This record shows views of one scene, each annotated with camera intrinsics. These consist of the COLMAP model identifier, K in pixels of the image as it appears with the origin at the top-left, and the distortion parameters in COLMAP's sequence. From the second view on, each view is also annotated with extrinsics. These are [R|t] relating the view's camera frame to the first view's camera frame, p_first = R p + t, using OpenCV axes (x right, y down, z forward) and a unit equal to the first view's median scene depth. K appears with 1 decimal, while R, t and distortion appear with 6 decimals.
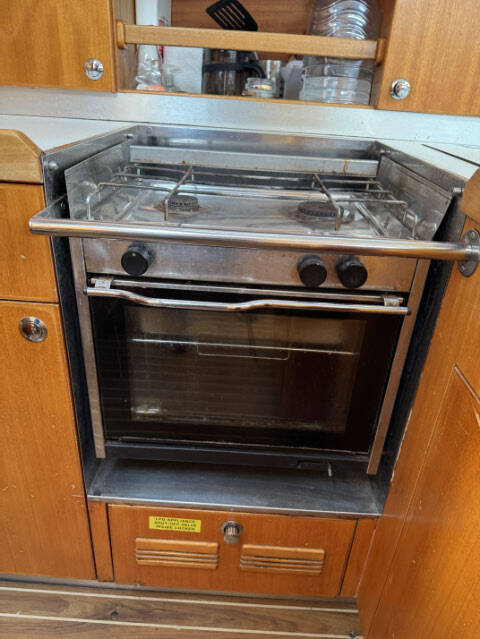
lens RADIAL K [[461.9, 0, 240.0], [0, 461.9, 319.5], [0, 0, 1]] dist [-0.004697, 0.003174]
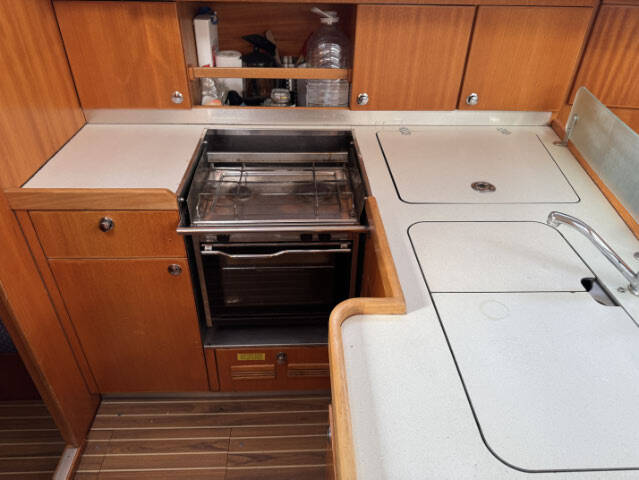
lens RADIAL K [[461.9, 0, 318.9], [0, 461.9, 236.0], [0, 0, 1]] dist [-0.004697, 0.003174]
pose [[0.996161, -0.074000, 0.046758, 0.085159], [0.067235, 0.988884, 0.132617, -0.283713], [-0.056052, -0.128964, 0.990064, -0.840399]]
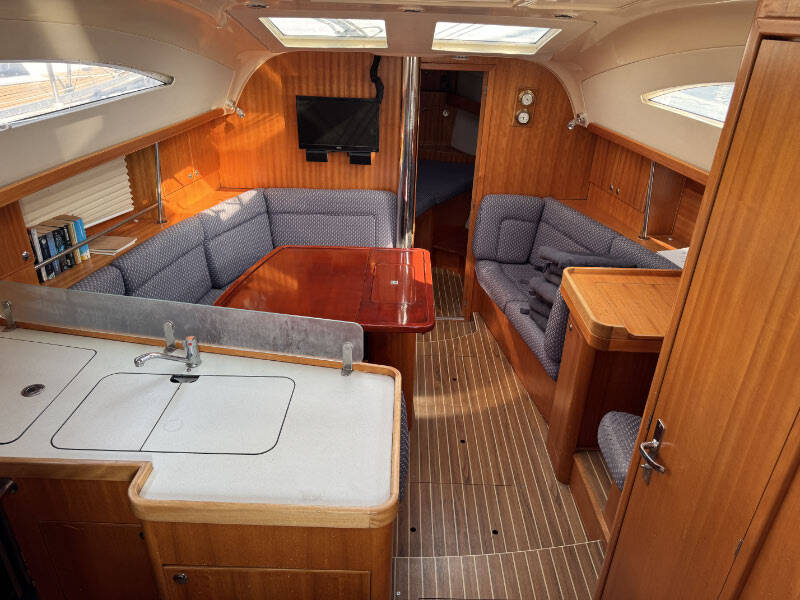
lens RADIAL K [[566.6, 0, 402.1], [0, 566.6, 313.7], [0, 0, 1]] dist [0.044783, -0.076443]
pose [[-0.024602, -0.509090, 0.860362, -1.027927], [0.425665, 0.773374, 0.469789, -0.850893], [-0.904546, 0.377783, 0.197675, -1.096643]]
